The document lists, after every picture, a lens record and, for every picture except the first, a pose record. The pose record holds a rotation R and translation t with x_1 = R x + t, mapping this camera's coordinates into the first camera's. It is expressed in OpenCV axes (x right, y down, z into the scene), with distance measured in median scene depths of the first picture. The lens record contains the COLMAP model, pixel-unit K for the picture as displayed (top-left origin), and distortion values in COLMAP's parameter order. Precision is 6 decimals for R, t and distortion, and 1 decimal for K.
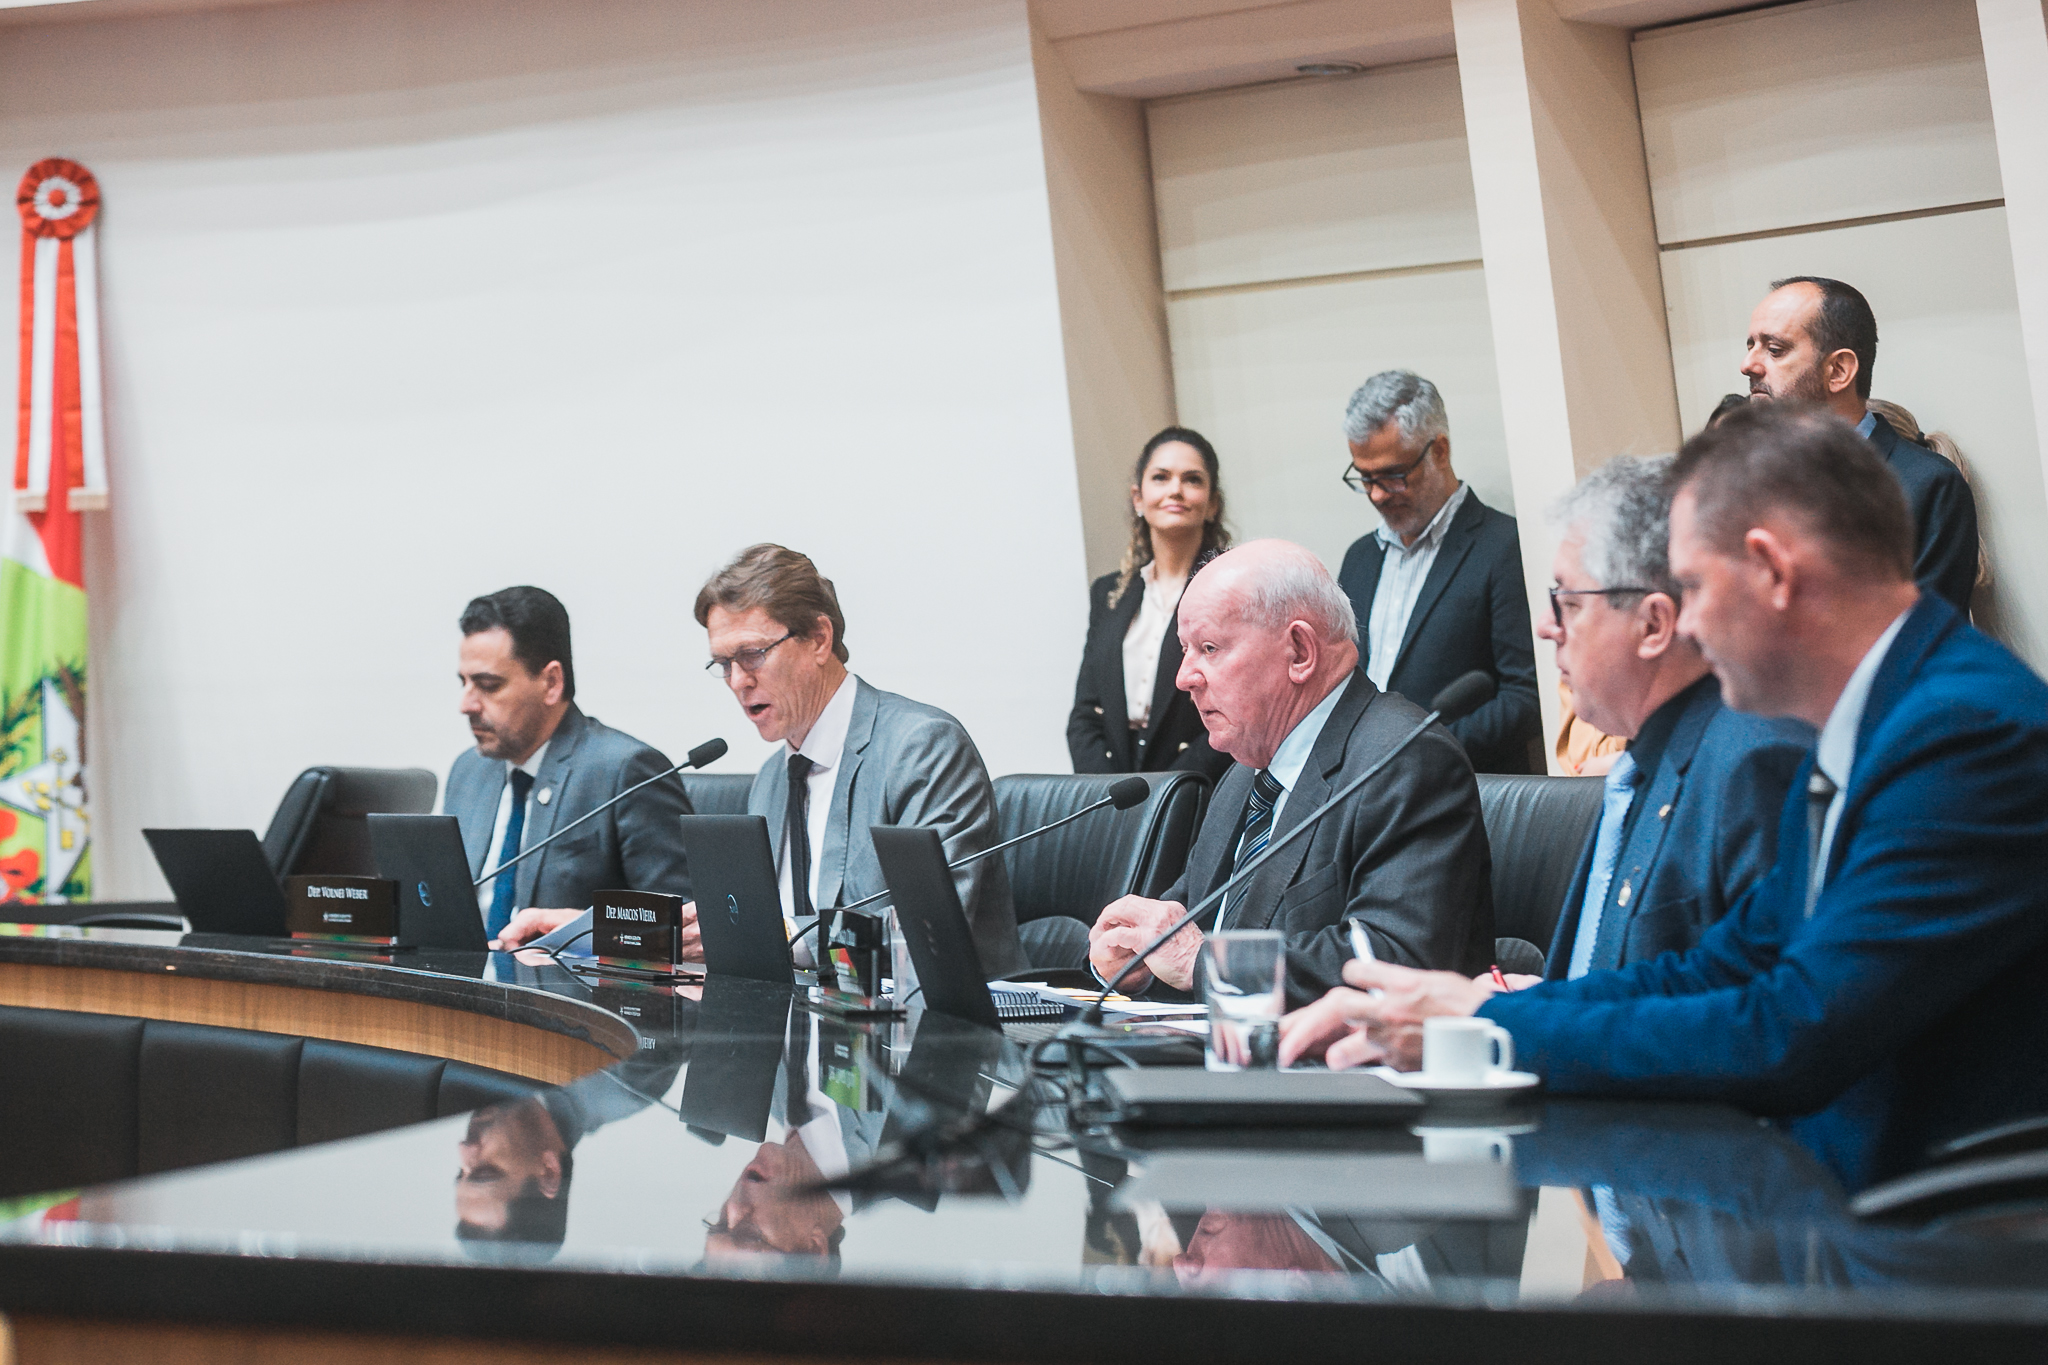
lens RADIAL K [[4344.4, 0, 1024.0], [0, 4344.4, 682.5], [0, 0, 1]] dist [-0.273433, -0.064110]
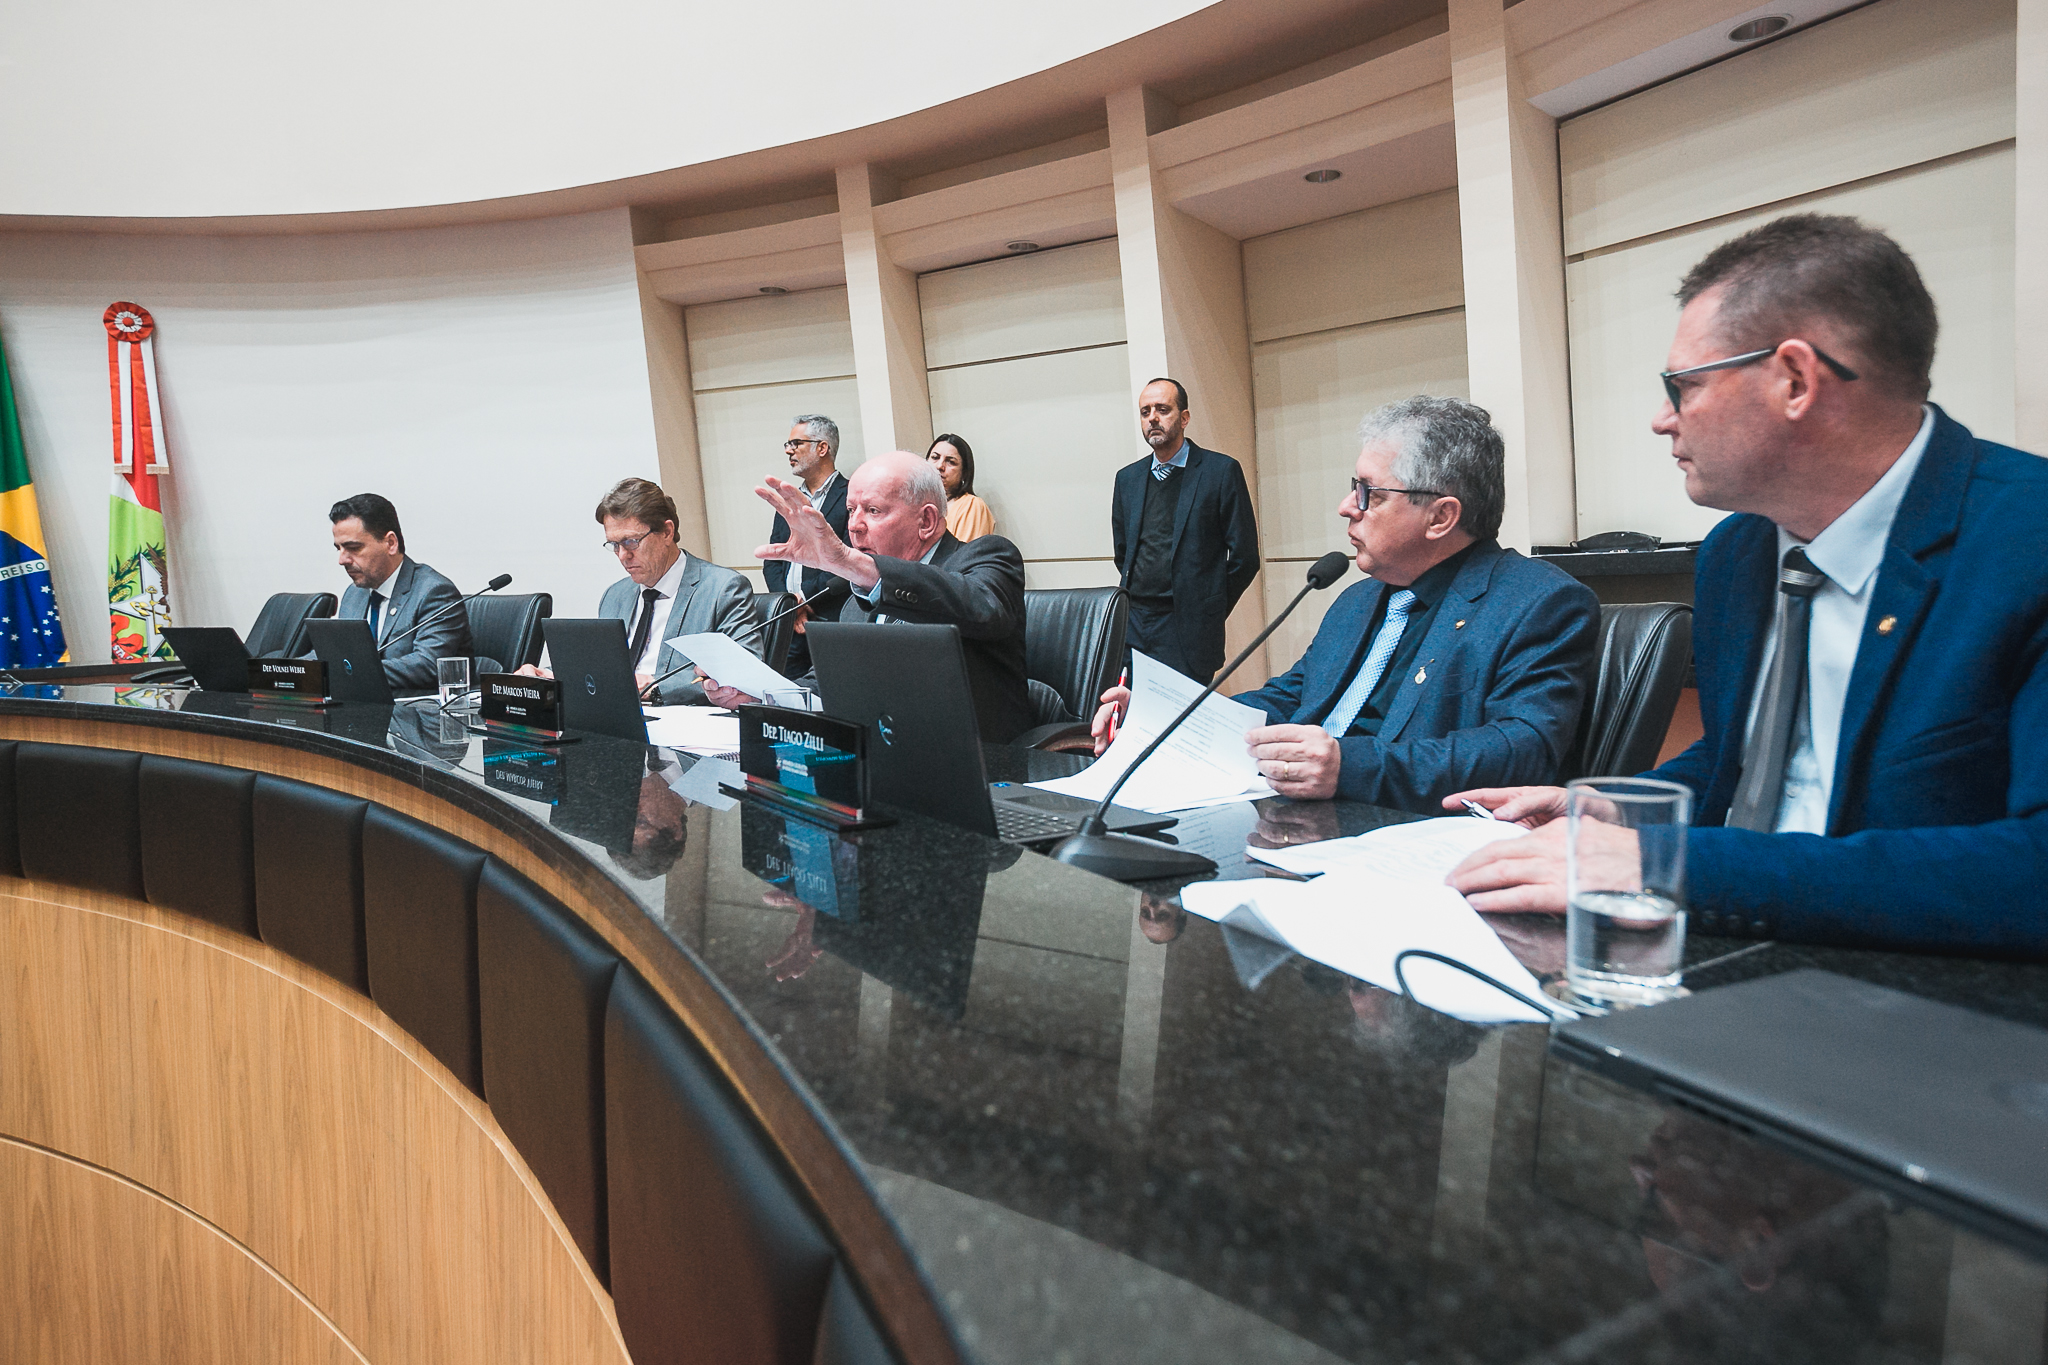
lens RADIAL K [[1161.6, 0, 1024.3], [0, 1161.6, 662.7], [0, 0, 1]] dist [-0.000840, 0.001384]
pose [[0.925848, -0.031417, 0.376589, -0.045369], [0.001010, 0.996740, 0.080670, 0.008033], [-0.377895, -0.074308, 0.922862, 0.337432]]
